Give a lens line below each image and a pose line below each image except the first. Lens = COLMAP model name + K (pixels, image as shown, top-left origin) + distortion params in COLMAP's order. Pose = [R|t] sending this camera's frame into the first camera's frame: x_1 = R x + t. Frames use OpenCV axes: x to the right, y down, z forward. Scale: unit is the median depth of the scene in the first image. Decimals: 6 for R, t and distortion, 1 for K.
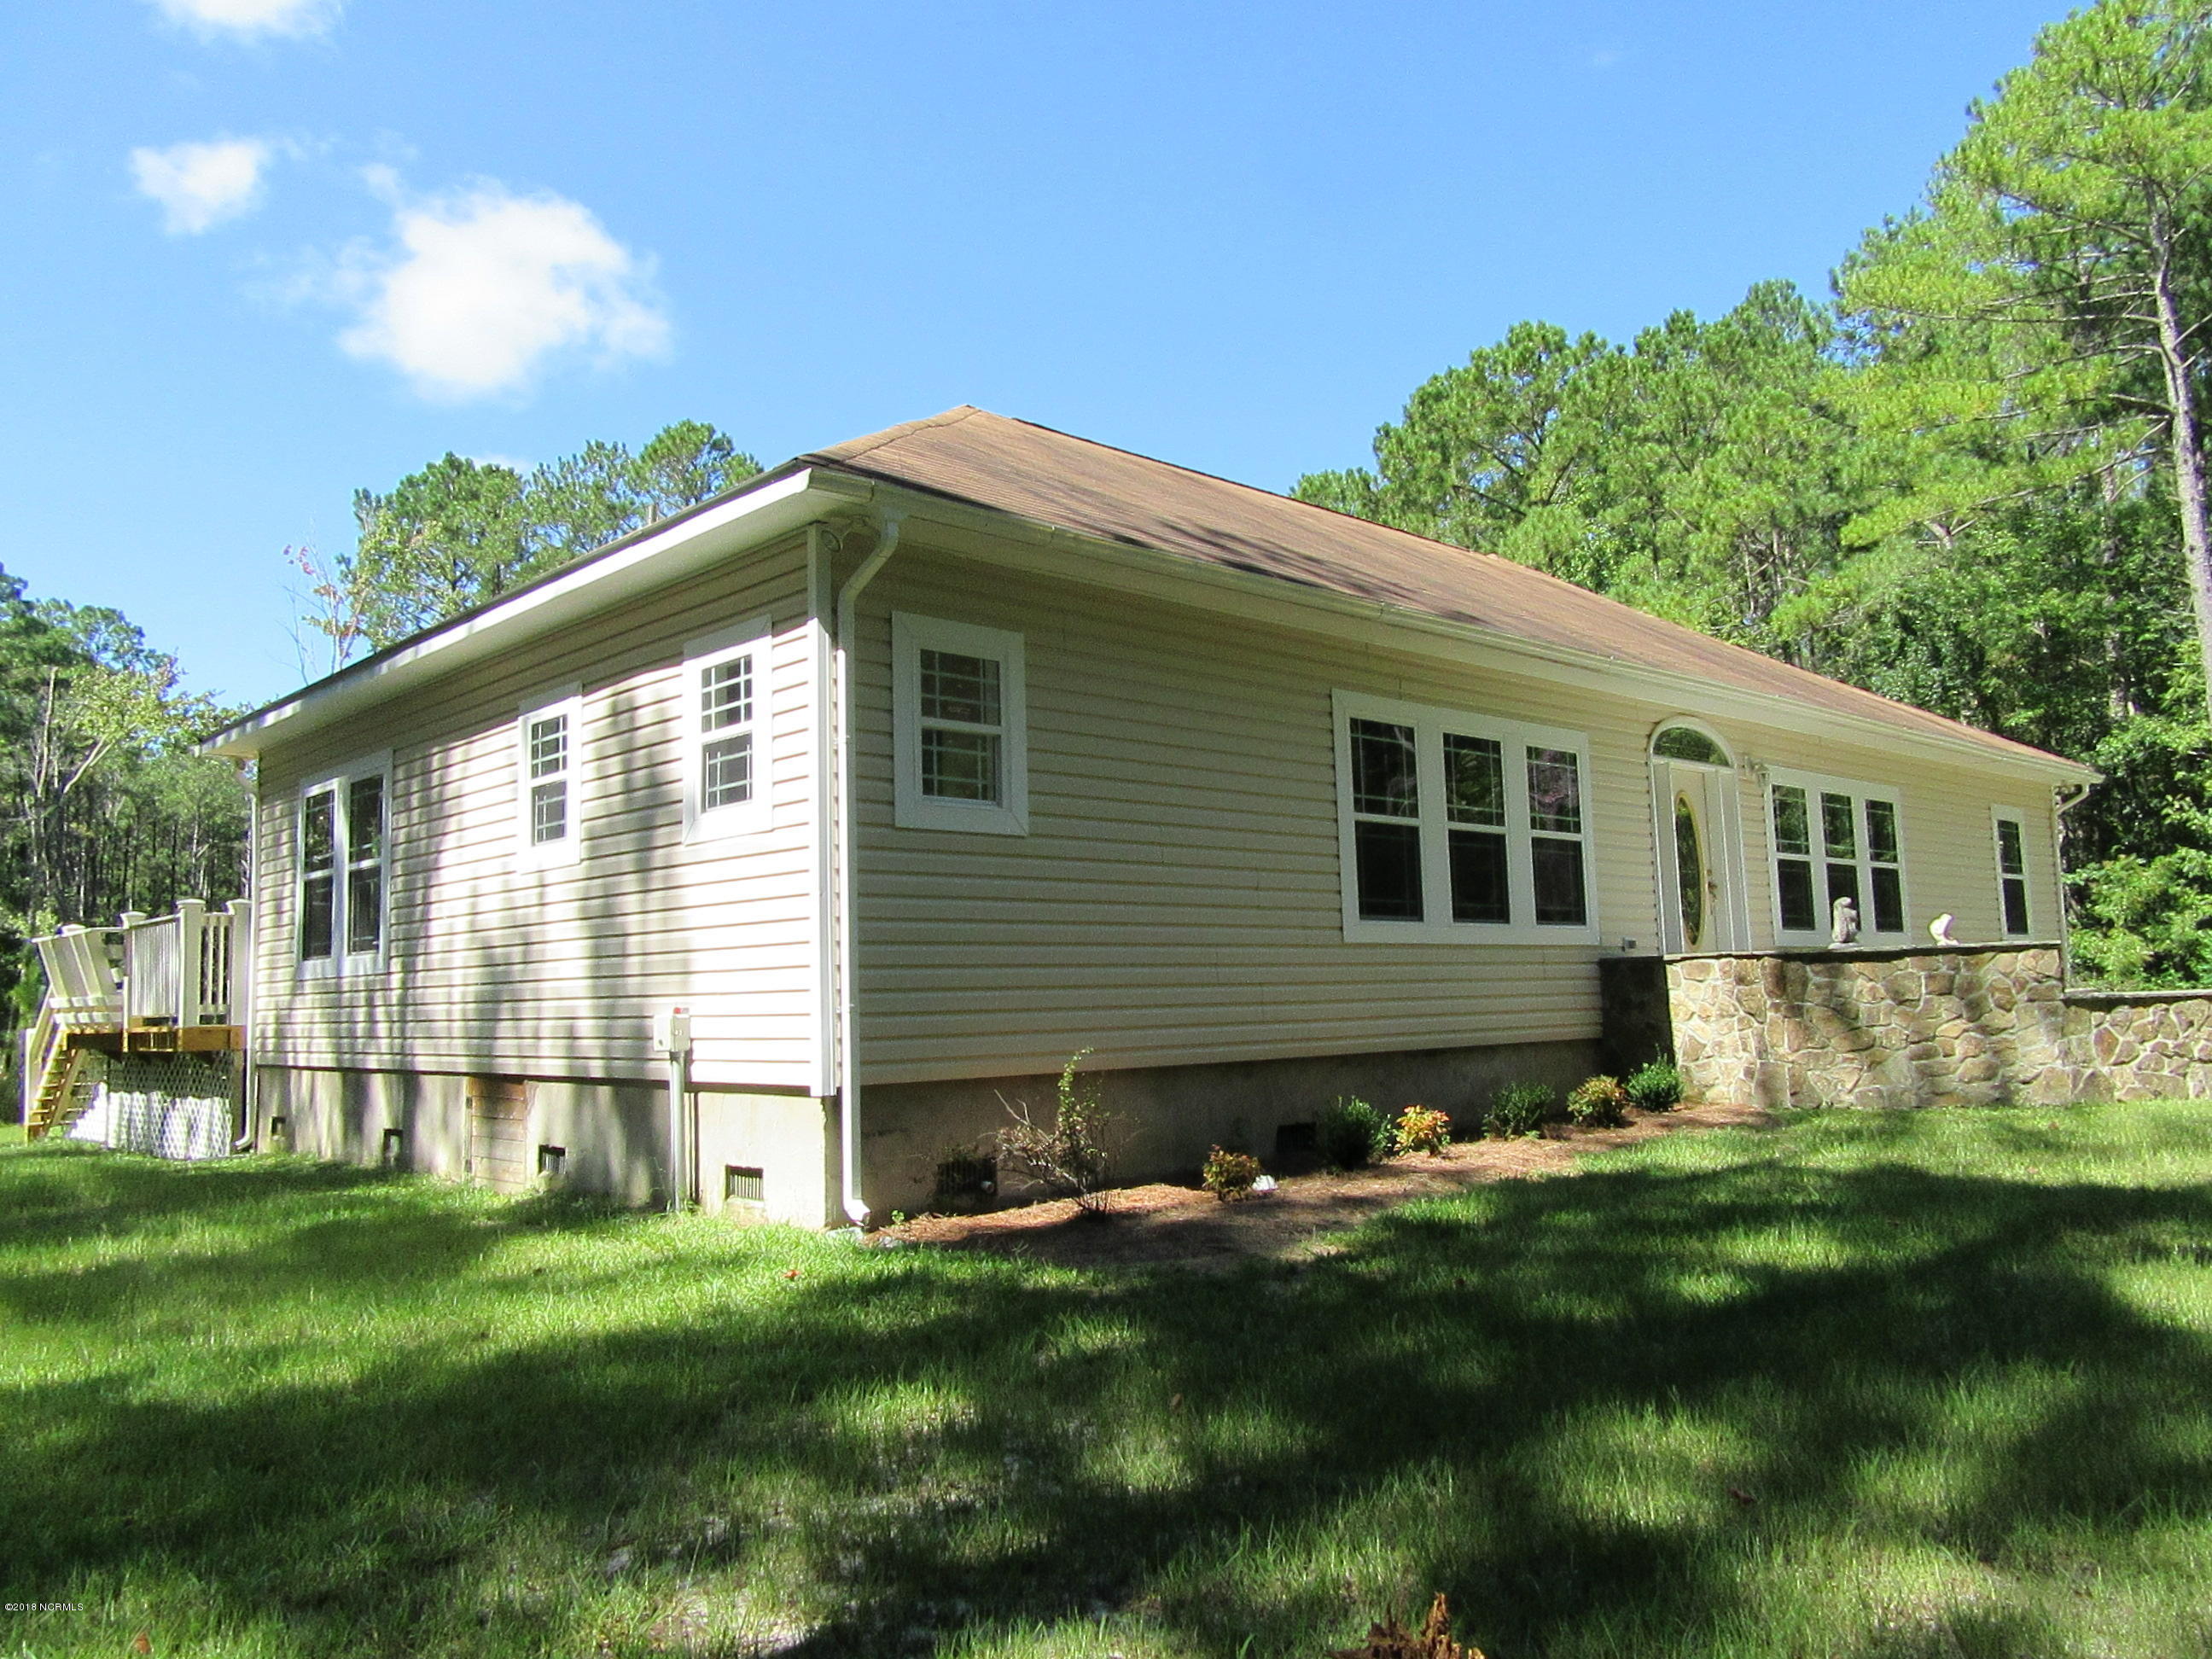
lens RADIAL K [[1649.4, 0, 1112.4], [0, 1649.4, 825.5], [0, 0, 1]] dist [-0.006165, -0.000980]
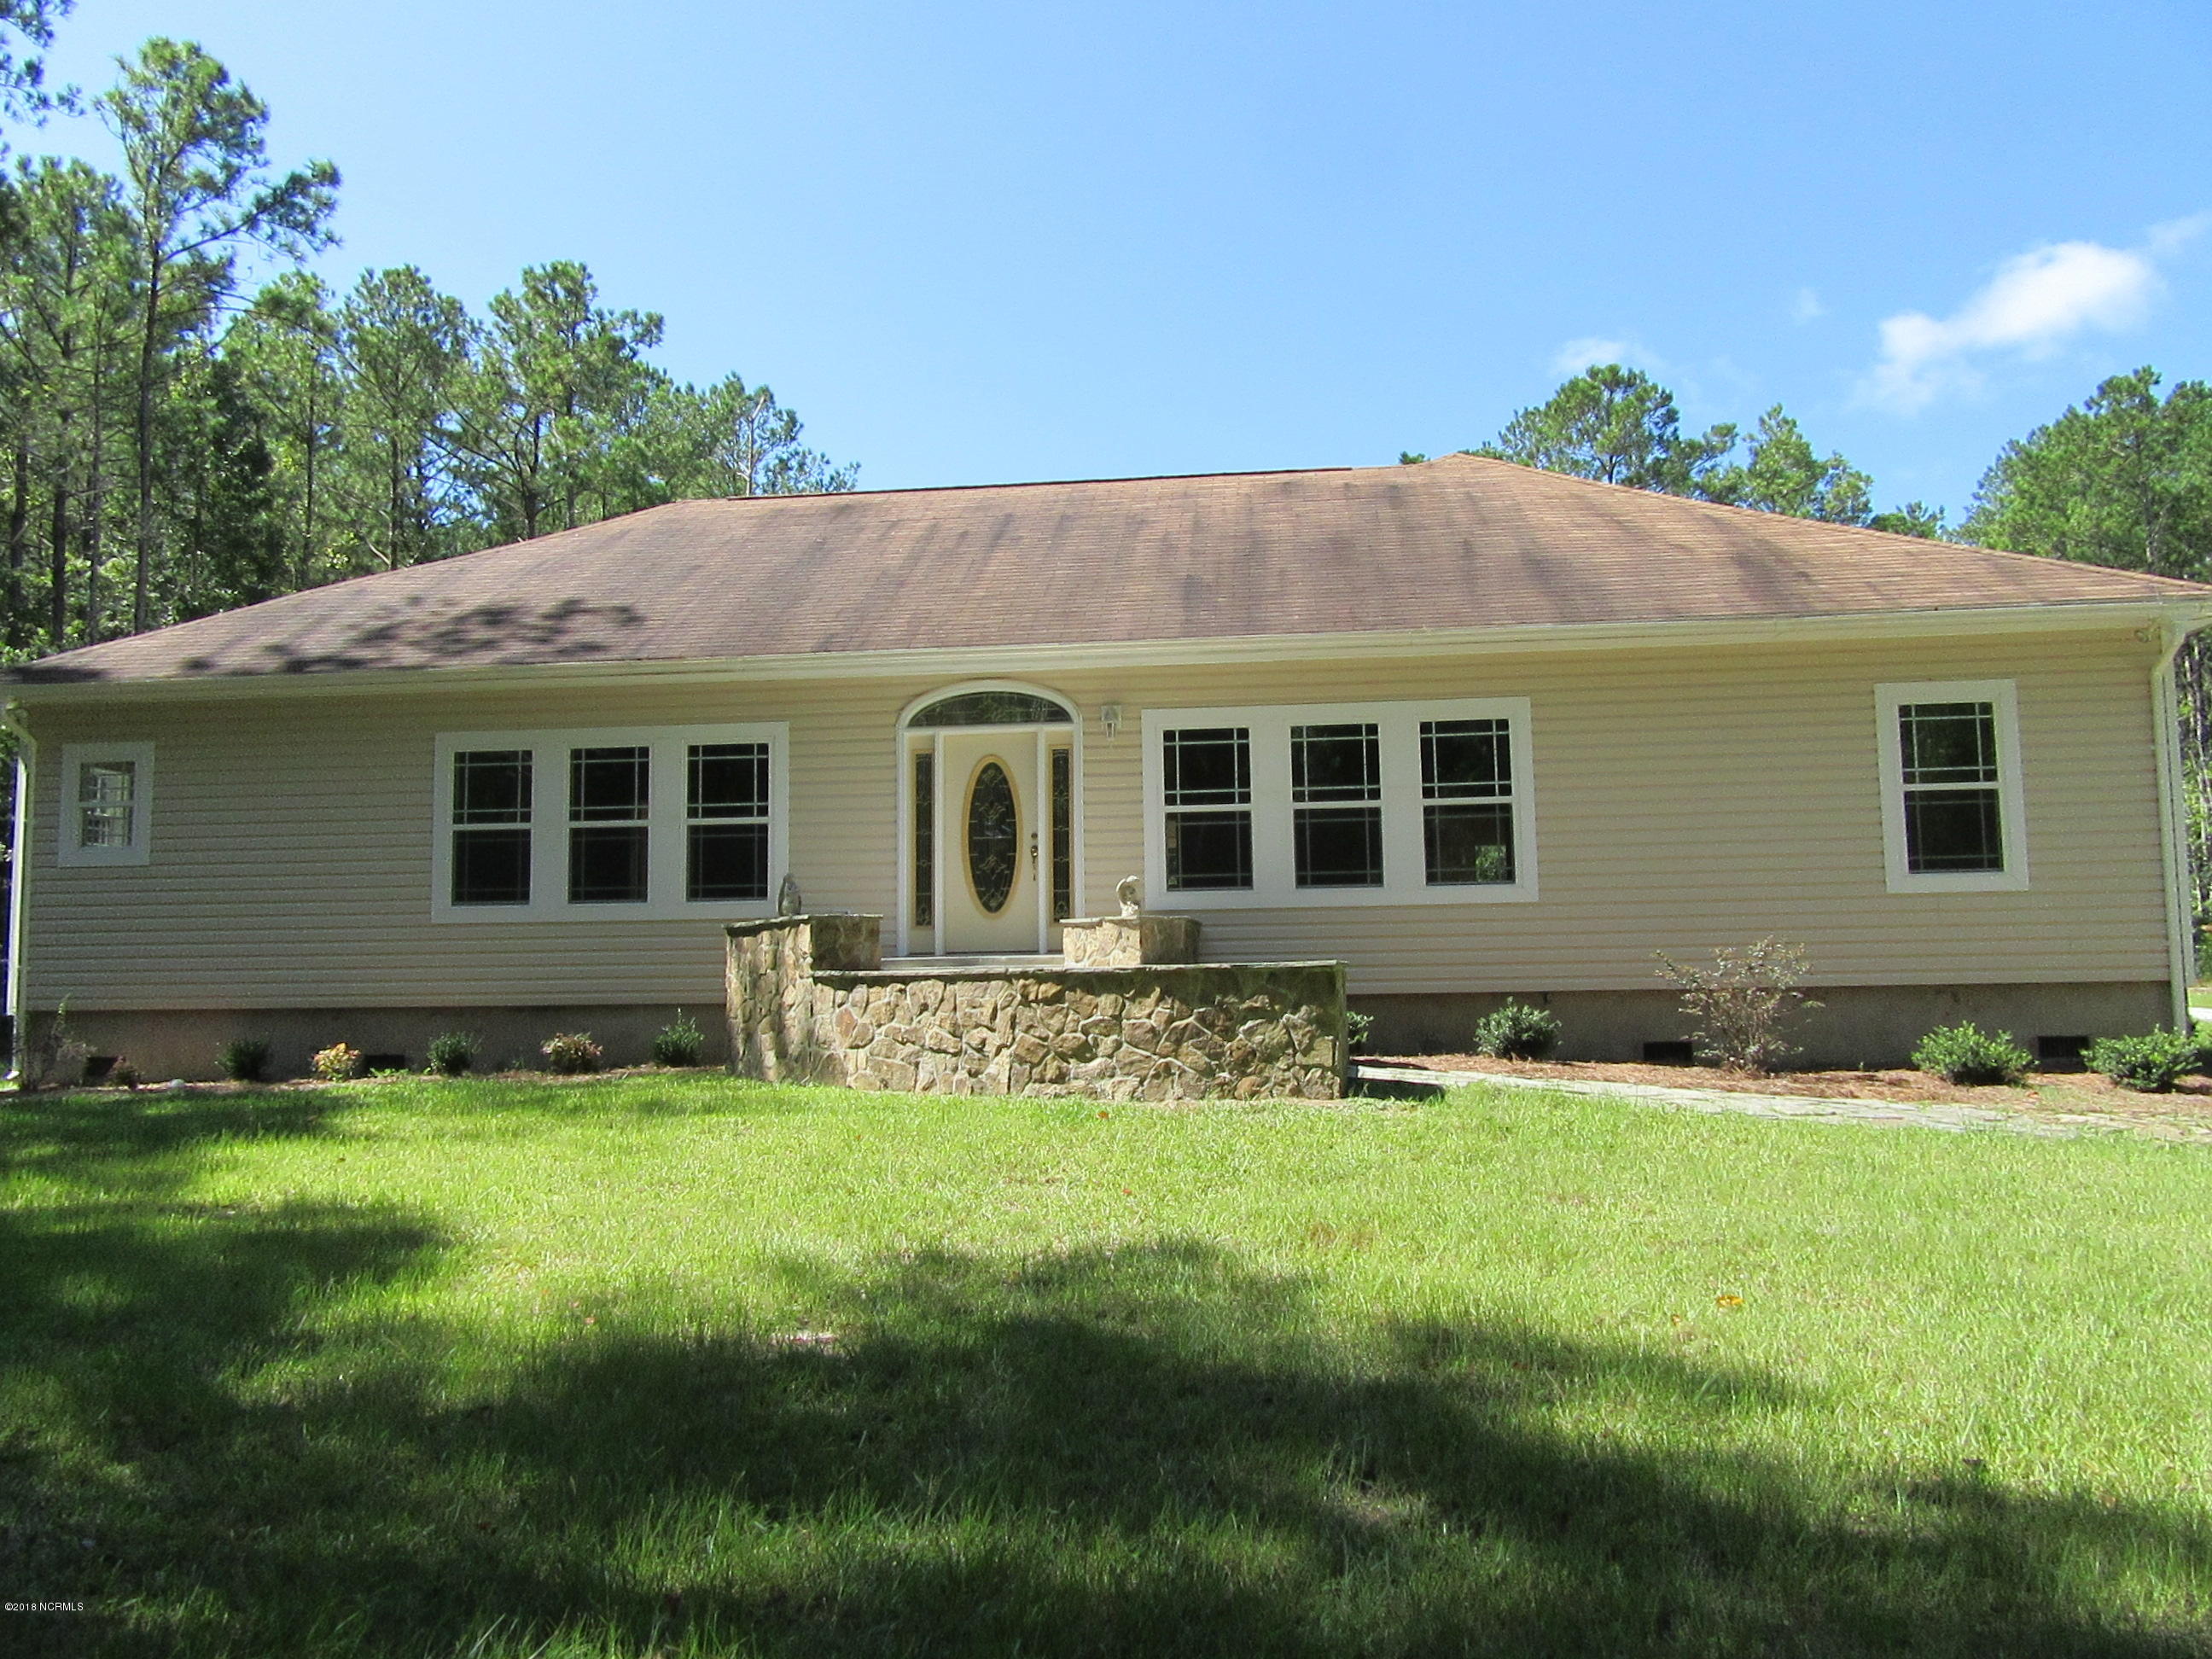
lens RADIAL K [[1649.4, 0, 1104.9], [0, 1649.4, 833.9], [0, 0, 1]] dist [-0.006165, -0.000980]
pose [[0.633950, -0.046826, -0.771955, 1.403436], [0.076115, 0.997097, 0.002024, 0.034421], [0.769619, -0.060040, 0.635674, 0.524480]]
